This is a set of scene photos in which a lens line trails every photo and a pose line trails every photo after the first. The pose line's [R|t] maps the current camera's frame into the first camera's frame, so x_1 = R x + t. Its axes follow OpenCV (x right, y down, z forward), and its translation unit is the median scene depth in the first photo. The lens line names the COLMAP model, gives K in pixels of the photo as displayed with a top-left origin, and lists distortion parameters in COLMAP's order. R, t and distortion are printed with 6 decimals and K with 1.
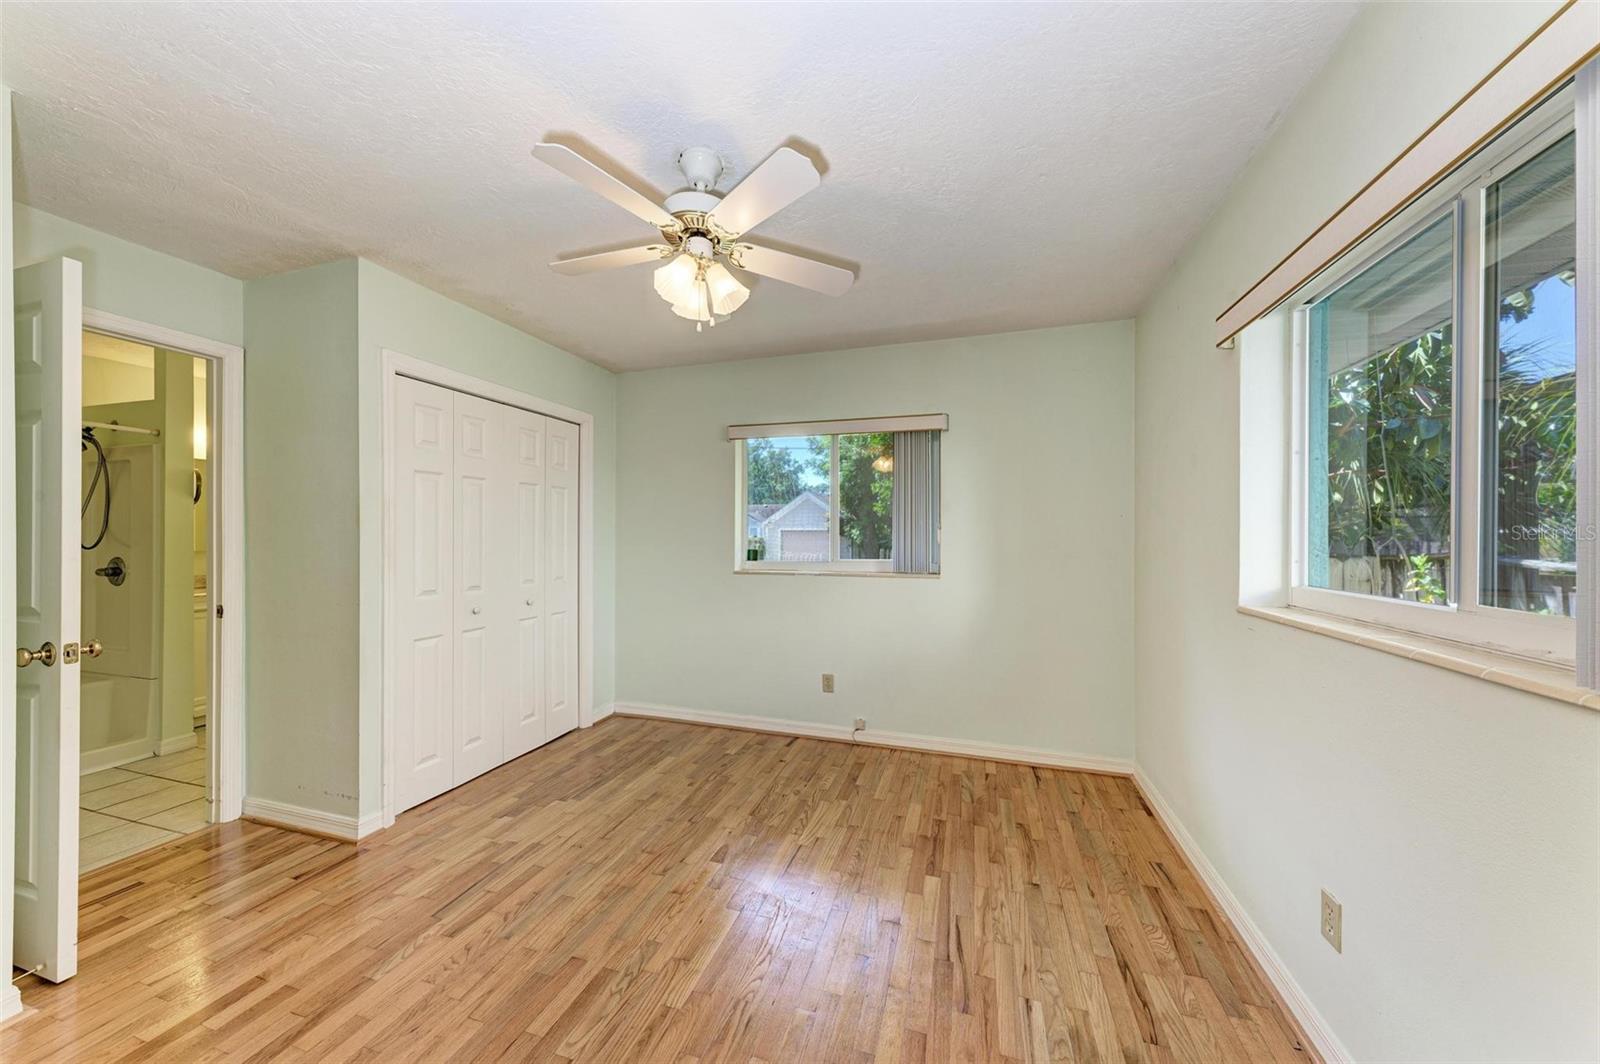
lens RADIAL K [[537.7, 0, 803.4], [0, 537.7, 533.5], [0, 0, 1]] dist [0.001550, -0.002877]
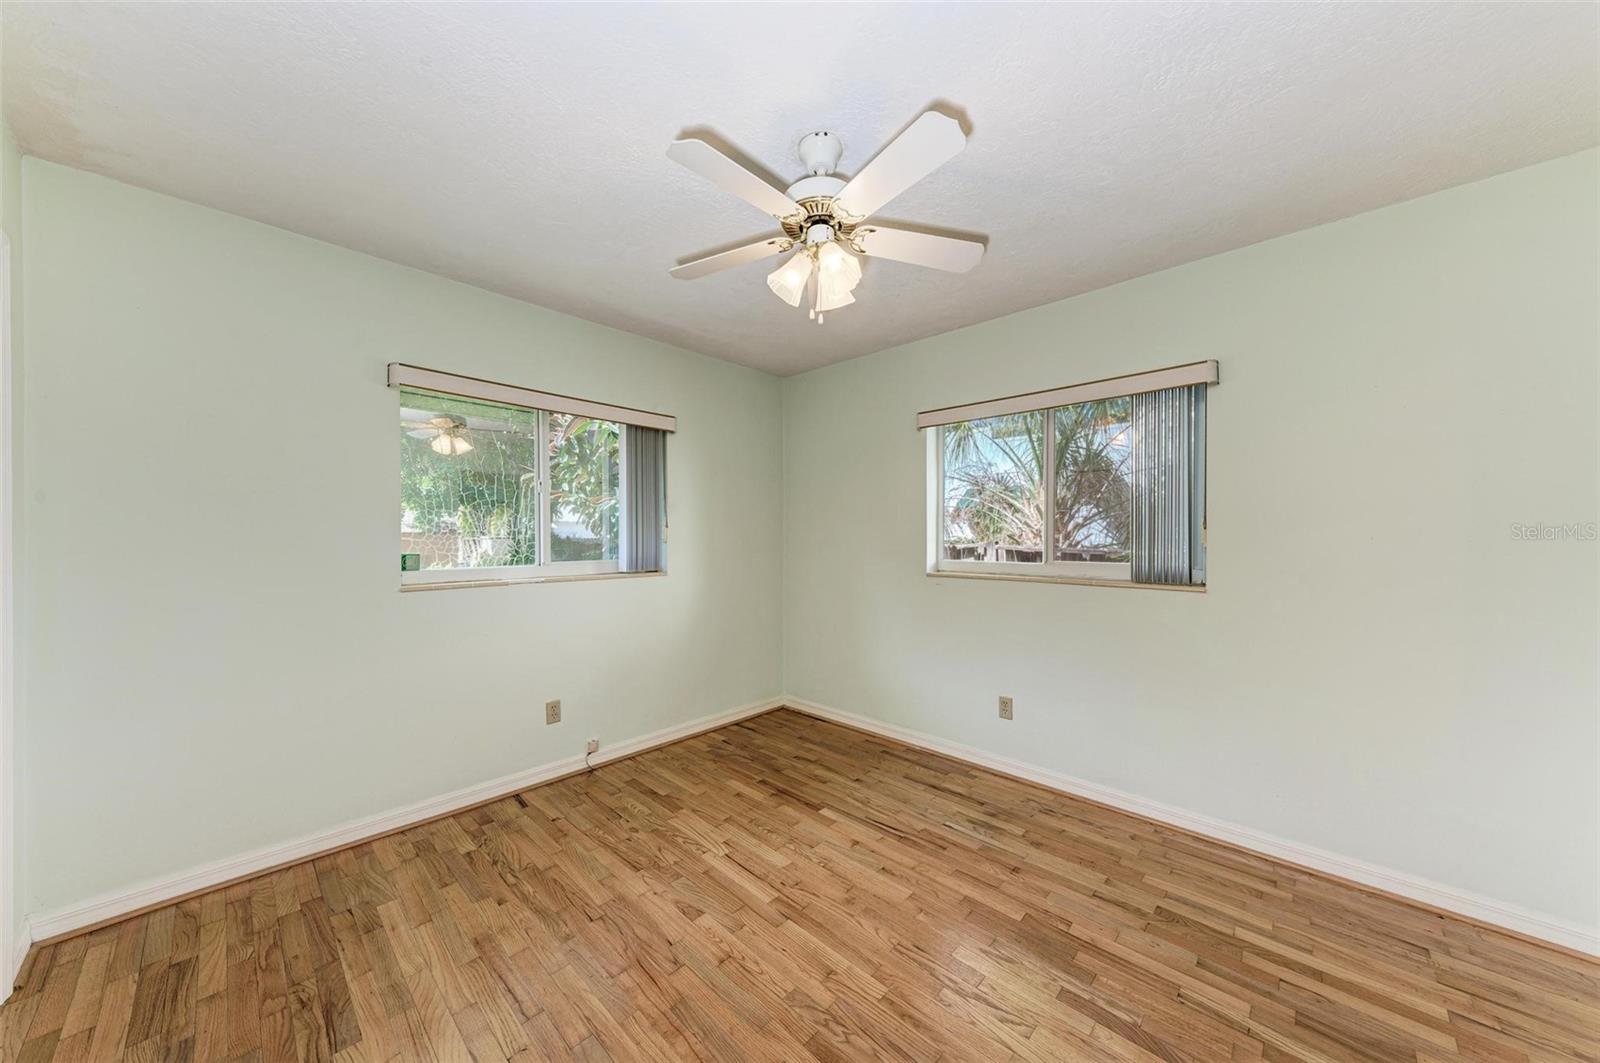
lens RADIAL K [[537.7, 0, 803.4], [0, 537.7, 533.0], [0, 0, 1]] dist [0.001550, -0.002877]
pose [[0.451999, -0.007406, 0.891988, -0.679262], [0.001232, 0.999970, 0.007679, -0.004182], [-0.892018, -0.002372, 0.451994, 0.375544]]
